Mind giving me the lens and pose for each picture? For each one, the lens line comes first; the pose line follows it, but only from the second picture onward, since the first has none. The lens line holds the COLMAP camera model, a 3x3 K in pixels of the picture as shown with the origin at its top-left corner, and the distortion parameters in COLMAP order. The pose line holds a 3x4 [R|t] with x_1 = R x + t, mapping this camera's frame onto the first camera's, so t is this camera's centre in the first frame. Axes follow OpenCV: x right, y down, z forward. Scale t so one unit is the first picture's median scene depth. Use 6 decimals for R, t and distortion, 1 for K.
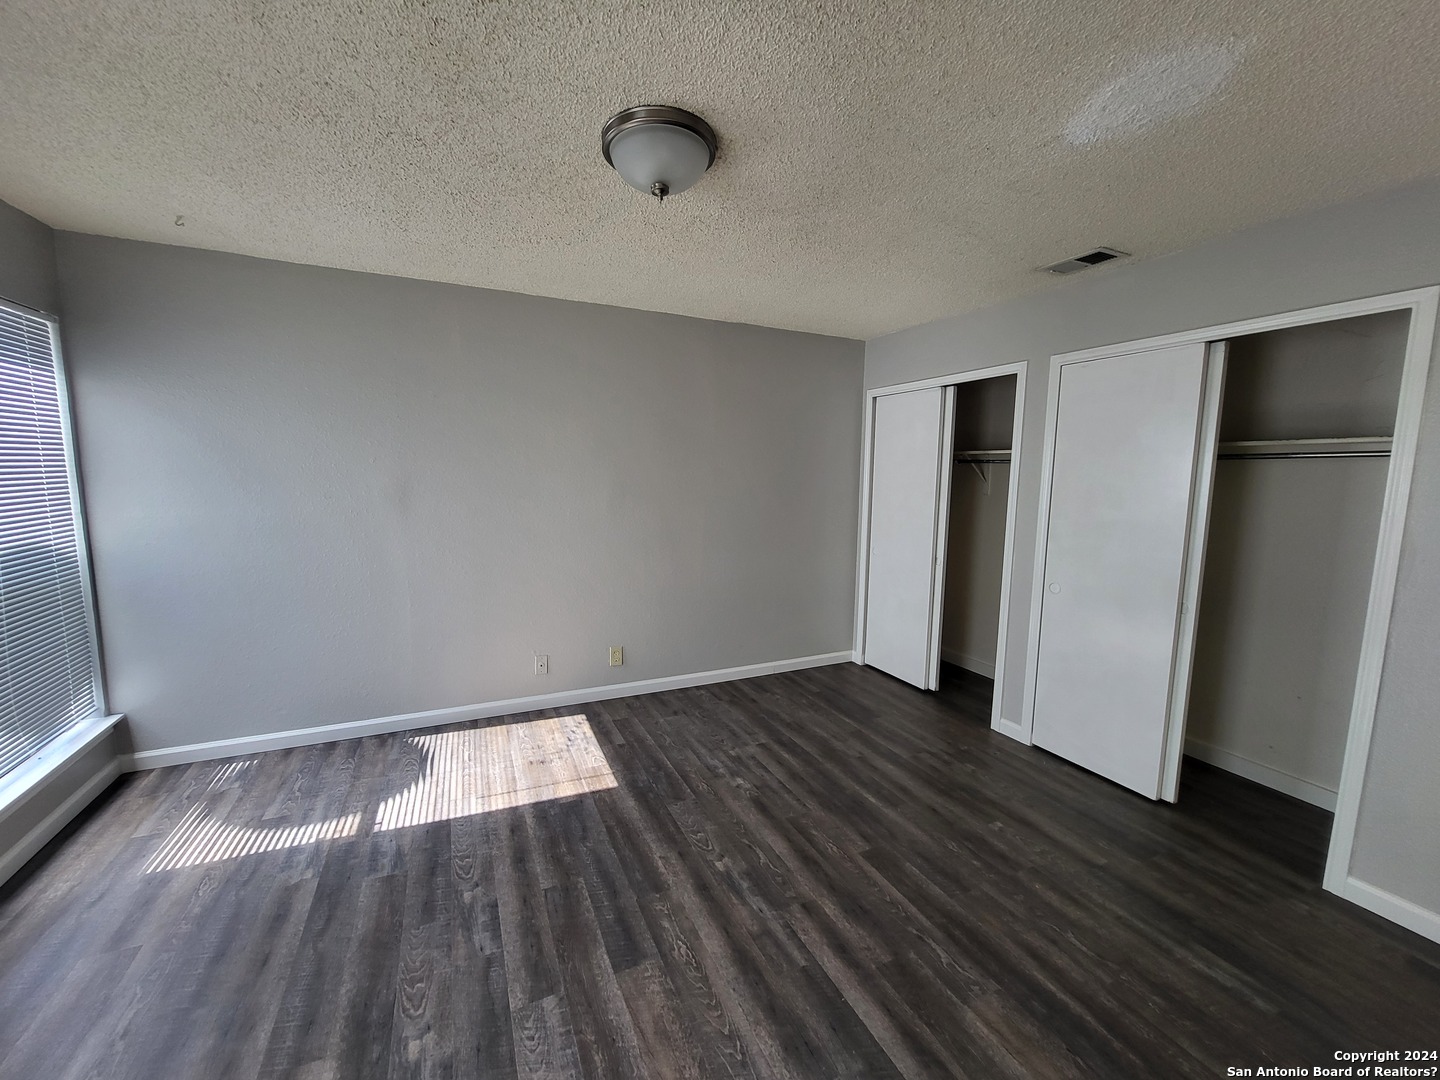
lens RADIAL K [[562.2, 0, 714.5], [0, 562.2, 536.8], [0, 0, 1]] dist [-0.000996, -0.000261]
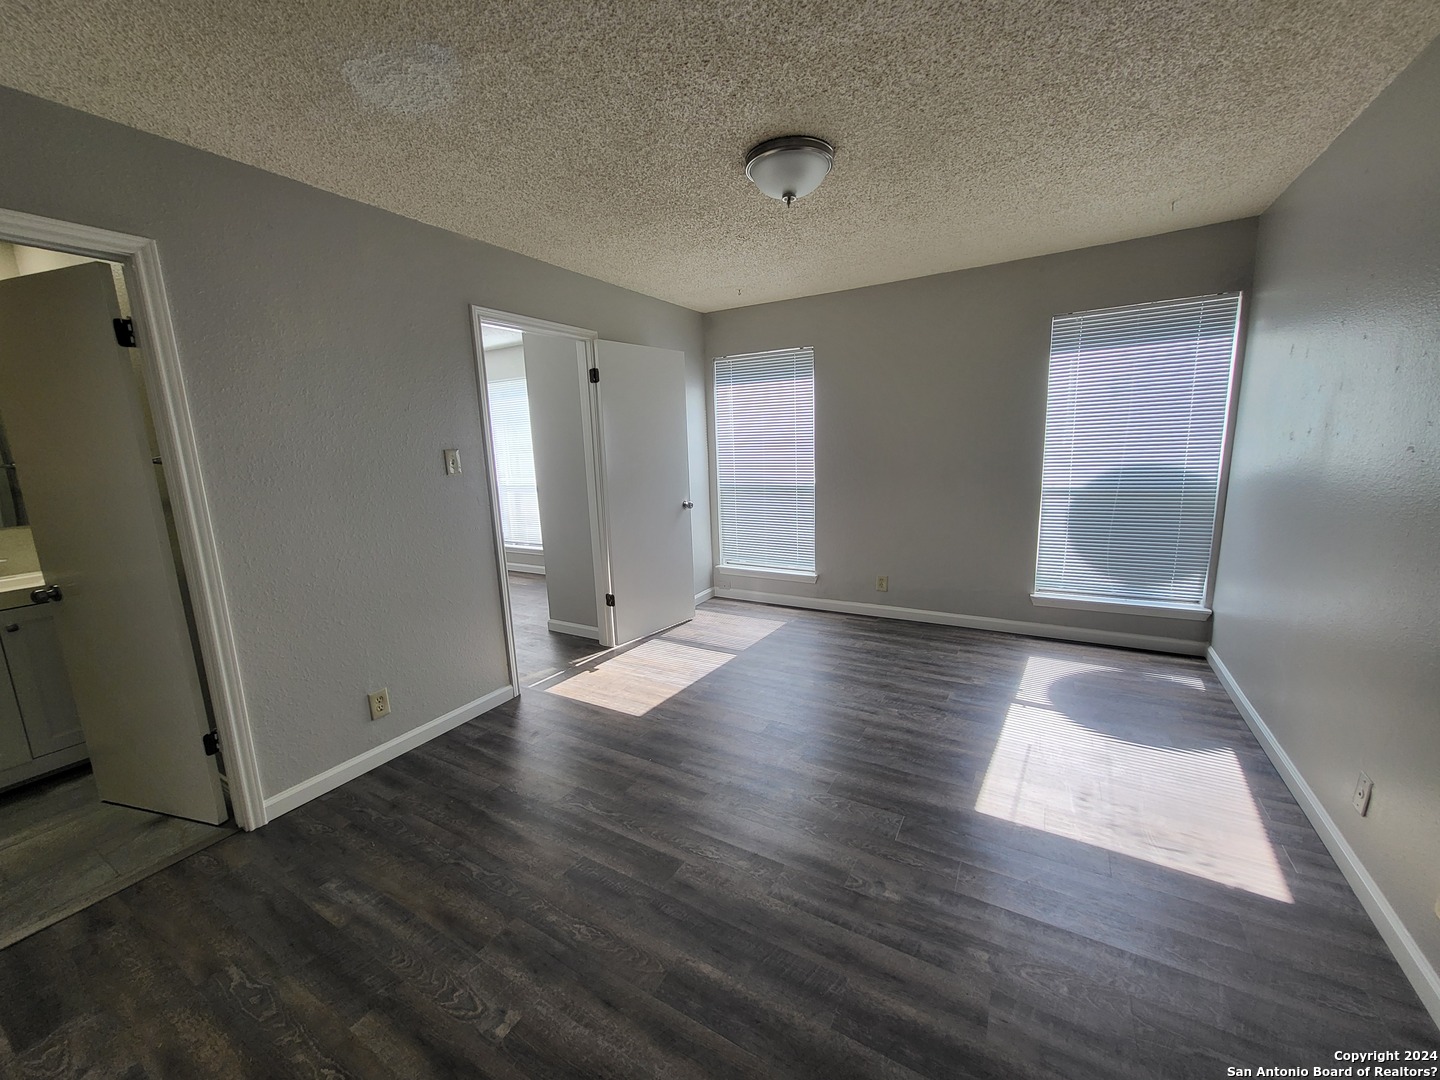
lens RADIAL K [[562.2, 0, 715.9], [0, 562.2, 540.1], [0, 0, 1]] dist [-0.000996, -0.000261]
pose [[-0.820991, 0.118741, -0.558458, 0.613997], [-0.042403, 0.962752, 0.267041, -0.143614], [0.569365, 0.242919, -0.785375, 1.520412]]
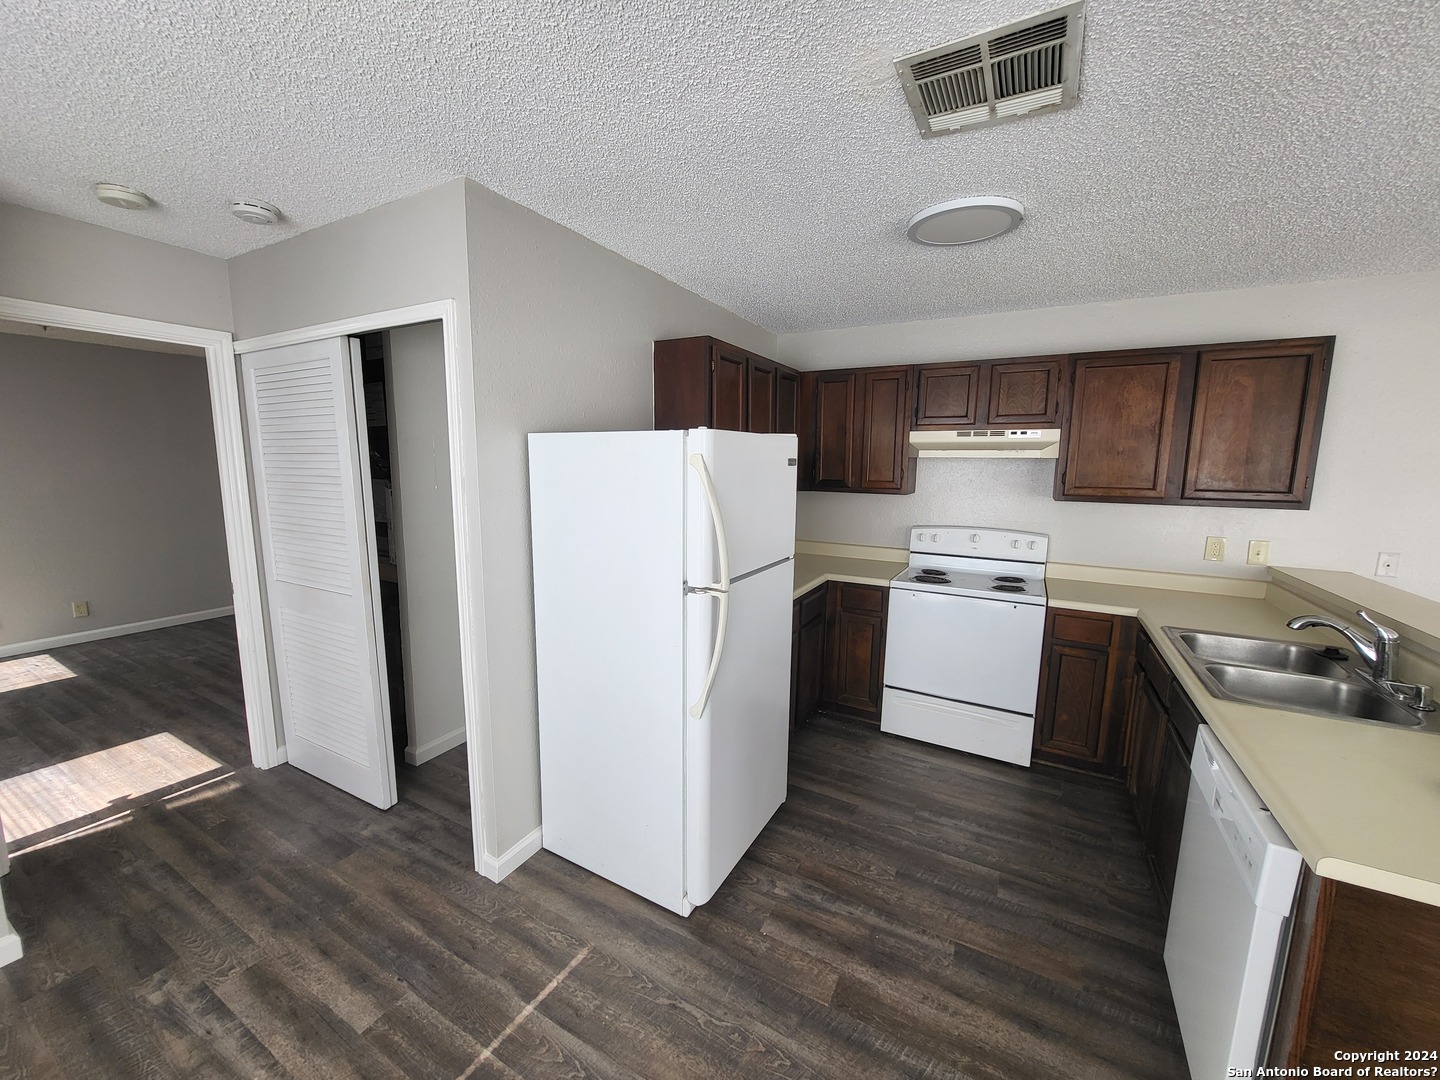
lens RADIAL K [[562.2, 0, 708.9], [0, 562.2, 541.8], [0, 0, 1]] dist [-0.000996, -0.000261]
pose [[0.814324, -0.088874, 0.573566, 0.427899], [0.069763, 0.996030, 0.055288, 0.140873], [-0.576203, -0.005009, 0.817291, -1.366108]]
